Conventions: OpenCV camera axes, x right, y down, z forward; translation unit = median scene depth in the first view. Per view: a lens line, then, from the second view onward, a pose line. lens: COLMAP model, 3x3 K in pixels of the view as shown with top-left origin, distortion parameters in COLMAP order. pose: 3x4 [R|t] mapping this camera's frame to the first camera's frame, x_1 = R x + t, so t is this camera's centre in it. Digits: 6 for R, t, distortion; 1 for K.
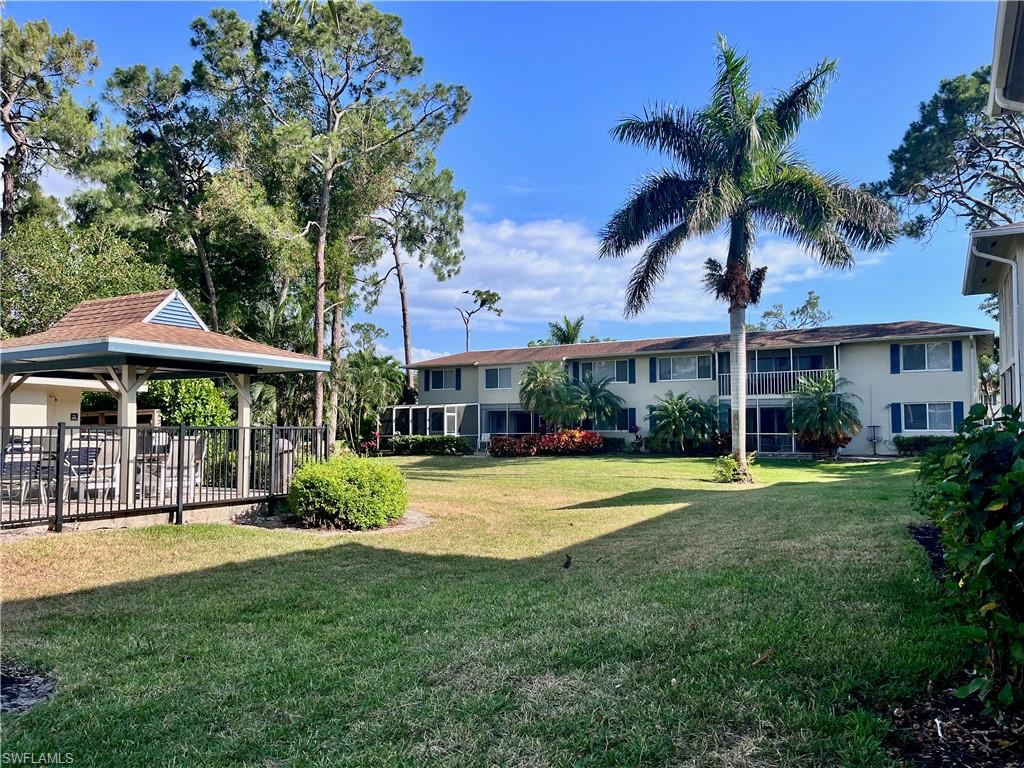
lens RADIAL K [[776.4, 0, 512.0], [0, 776.4, 384.0], [0, 0, 1]] dist [0.093608, -0.139972]
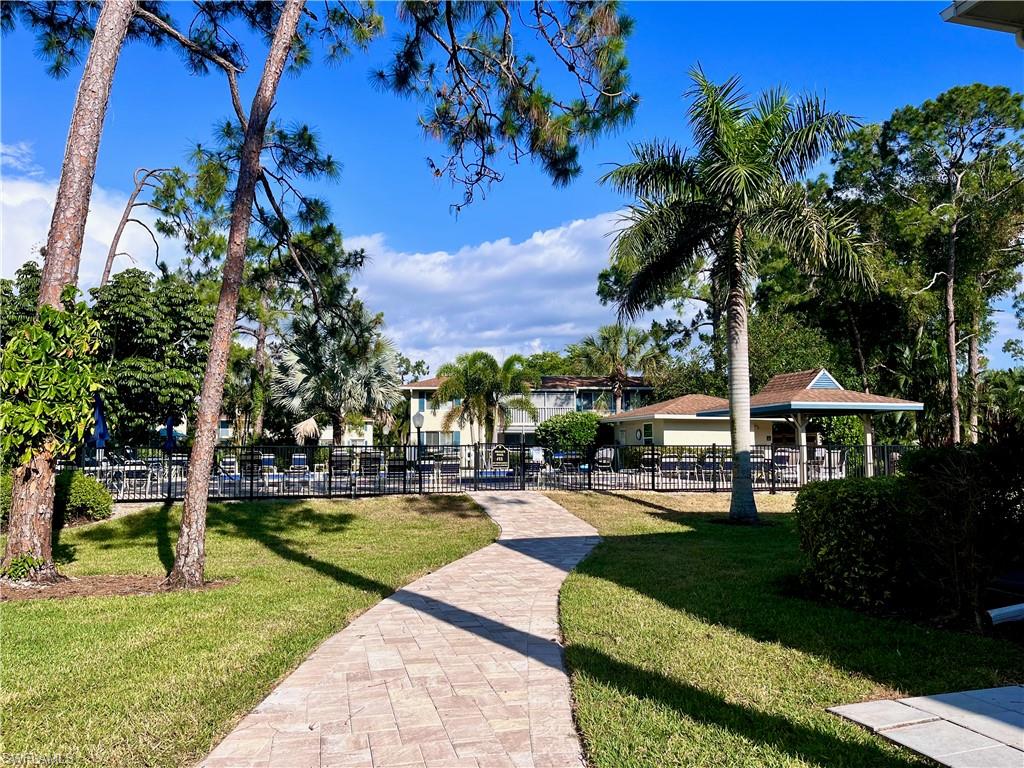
lens RADIAL K [[776.4, 0, 512.0], [0, 776.4, 384.0], [0, 0, 1]] dist [0.093608, -0.139972]
pose [[0.695141, -0.054960, -0.716769, 0.052150], [0.040588, 0.998483, -0.037198, -0.006899], [0.717727, -0.003234, 0.696317, -0.109414]]
